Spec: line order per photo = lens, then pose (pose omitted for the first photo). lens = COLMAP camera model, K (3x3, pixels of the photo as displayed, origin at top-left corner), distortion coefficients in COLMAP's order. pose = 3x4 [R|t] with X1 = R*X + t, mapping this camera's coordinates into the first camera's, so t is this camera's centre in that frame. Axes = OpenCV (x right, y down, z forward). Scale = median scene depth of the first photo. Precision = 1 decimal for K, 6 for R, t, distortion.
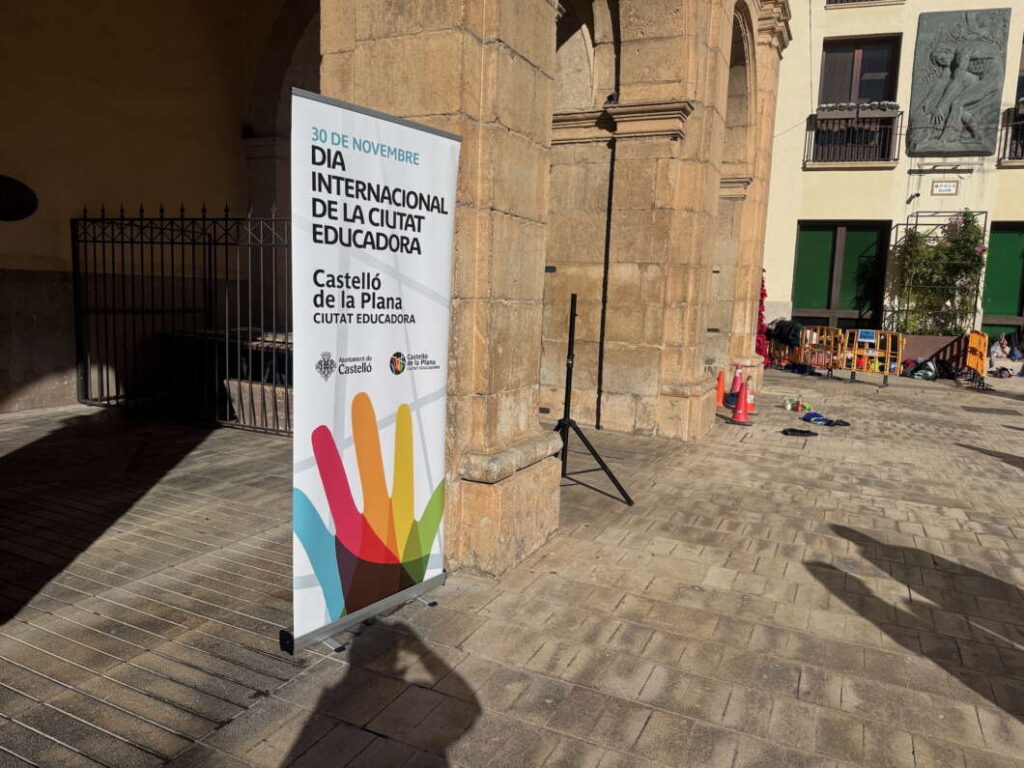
lens RADIAL K [[724.6, 0, 512.0], [0, 724.6, 384.0], [0, 0, 1]] dist [0.039591, -0.037000]
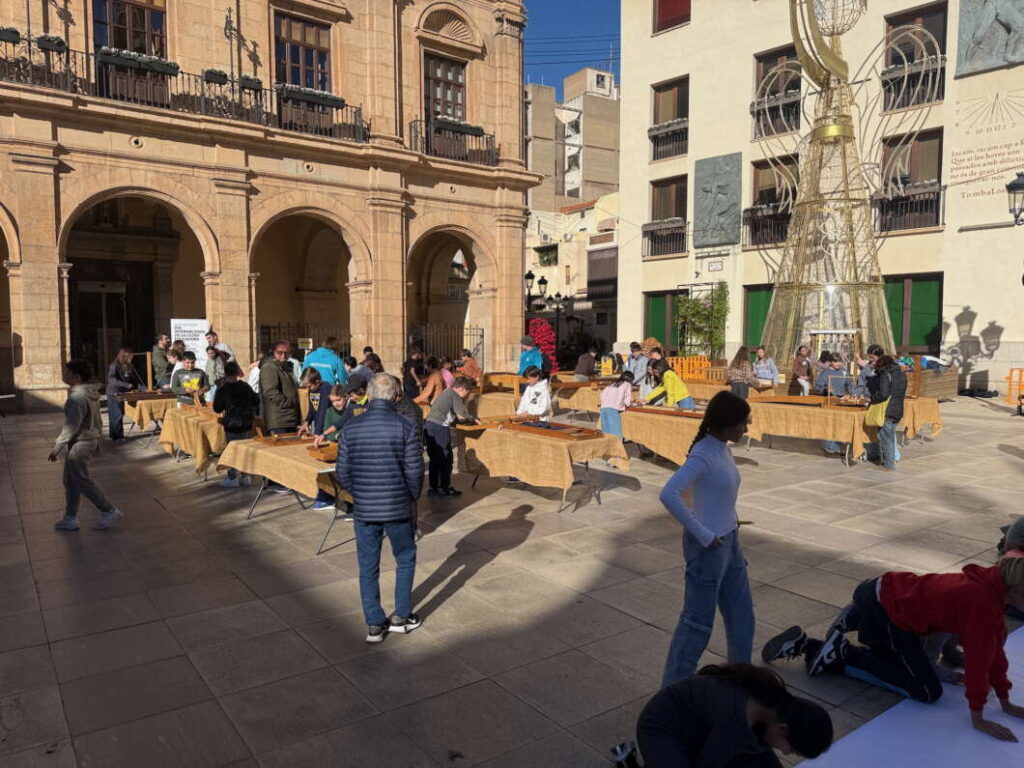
lens RADIAL K [[718.8, 0, 512.0], [0, 718.8, 384.0], [0, 0, 1]] dist [0.117008, -0.145362]
pose [[0.897404, -0.020416, -0.440737, 0.874616], [-0.011816, 0.997458, -0.070264, 0.097834], [0.441052, 0.068263, 0.894882, -0.565777]]
